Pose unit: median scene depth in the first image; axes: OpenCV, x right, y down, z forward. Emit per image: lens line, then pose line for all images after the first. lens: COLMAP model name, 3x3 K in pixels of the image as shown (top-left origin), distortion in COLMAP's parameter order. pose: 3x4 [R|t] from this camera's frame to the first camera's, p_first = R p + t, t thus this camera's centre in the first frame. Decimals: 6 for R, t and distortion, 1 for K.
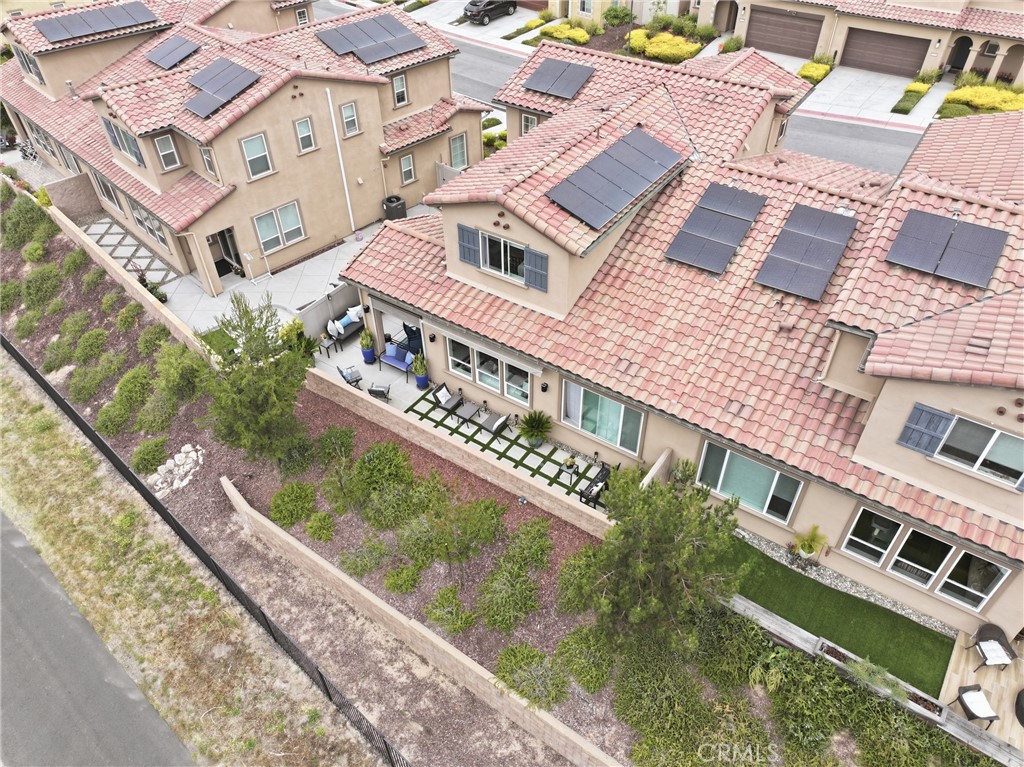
lens RADIAL K [[718.5, 0, 517.2], [0, 718.5, 380.6], [0, 0, 1]] dist [-0.000887, 0.015731]
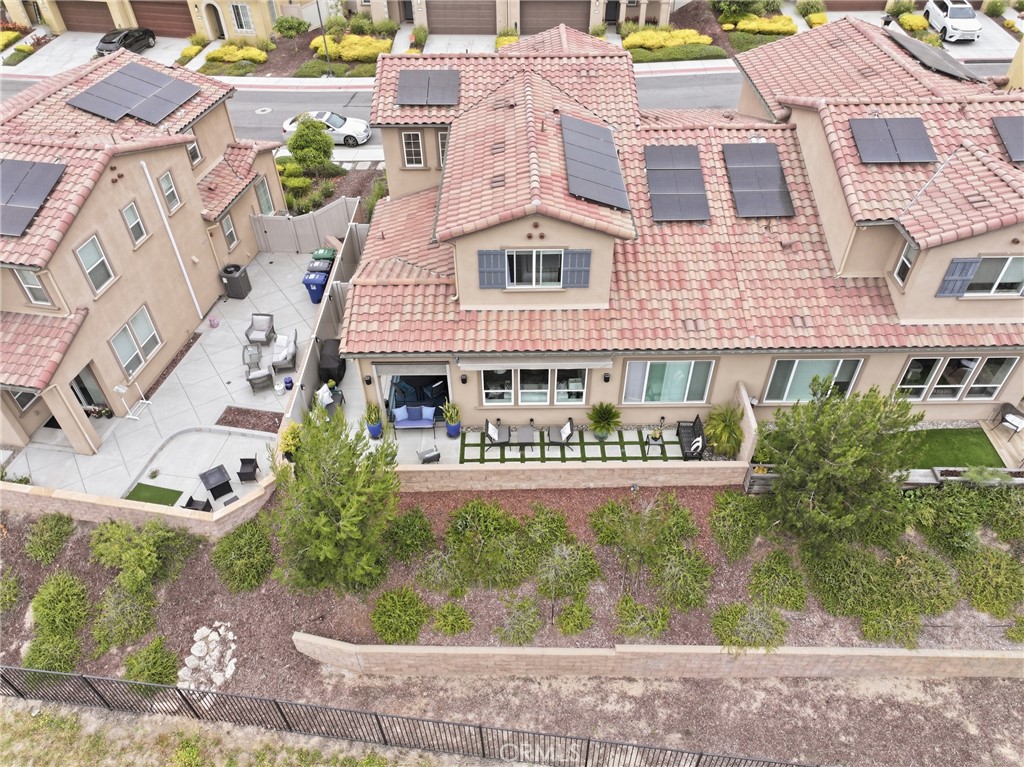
lens RADIAL K [[718.5, 0, 517.2], [0, 718.5, 380.6], [0, 0, 1]] dist [-0.000887, 0.015731]
pose [[0.823779, -0.378632, 0.421931, -0.451672], [0.377536, 0.921617, 0.089937, -0.114369], [-0.422912, 0.085206, 0.902156, 0.131010]]
